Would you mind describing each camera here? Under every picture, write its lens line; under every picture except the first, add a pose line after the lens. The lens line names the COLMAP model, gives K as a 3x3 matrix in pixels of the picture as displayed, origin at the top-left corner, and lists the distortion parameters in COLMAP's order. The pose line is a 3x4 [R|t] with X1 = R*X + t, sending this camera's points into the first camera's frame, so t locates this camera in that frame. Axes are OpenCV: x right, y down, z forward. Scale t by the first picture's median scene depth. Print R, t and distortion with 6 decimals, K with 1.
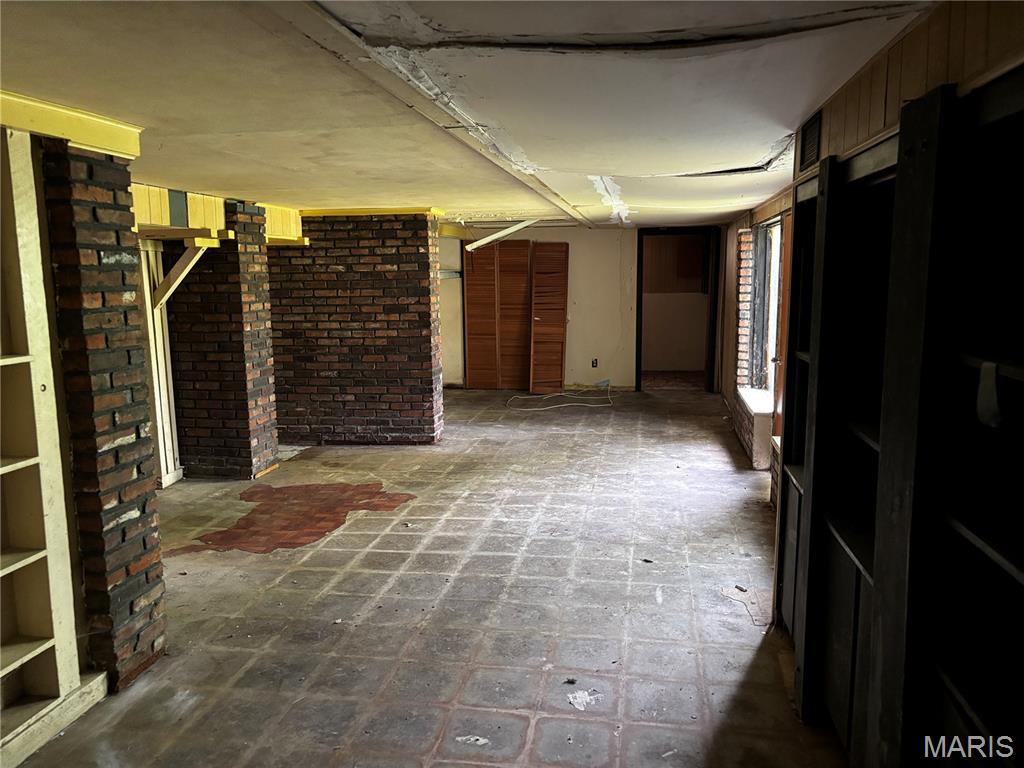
lens RADIAL K [[776.4, 0, 512.9], [0, 776.4, 385.7], [0, 0, 1]] dist [0.186526, -0.000970]
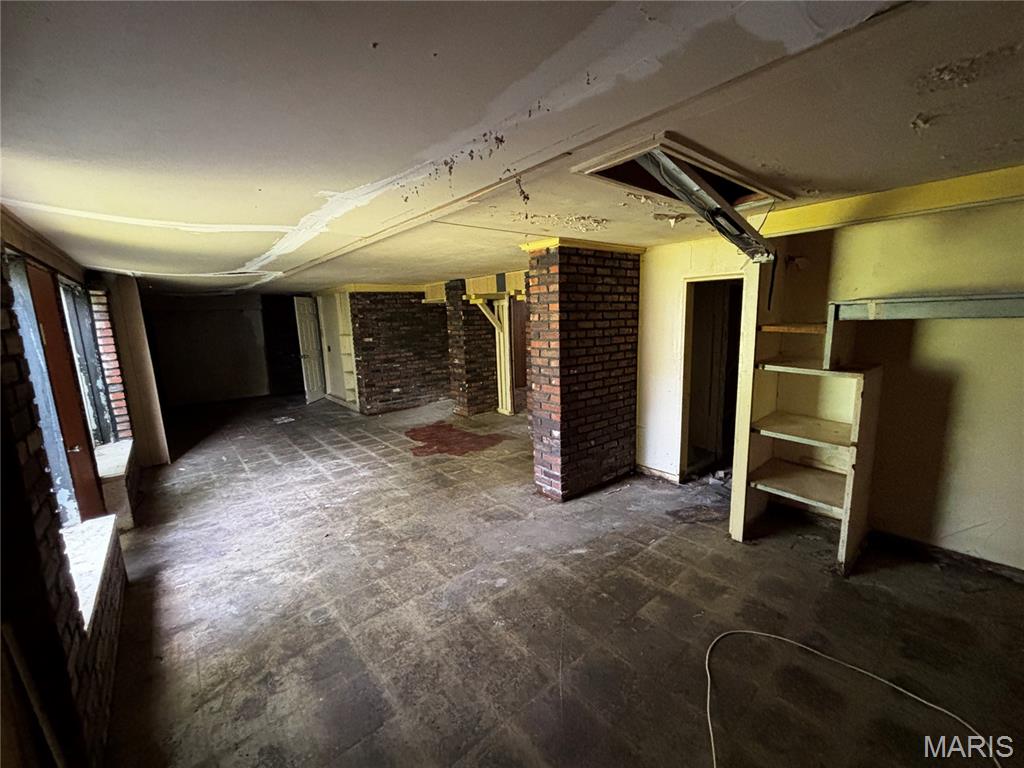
lens RADIAL K [[415.3, 0, 511.4], [0, 415.3, 379.9], [0, 0, 1]] dist [-0.001654, -0.000473]
pose [[-0.638233, 0.155955, -0.753881, 0.399519], [-0.068880, 0.963770, 0.257689, -0.263786], [0.766755, 0.216393, -0.604368, 1.755607]]
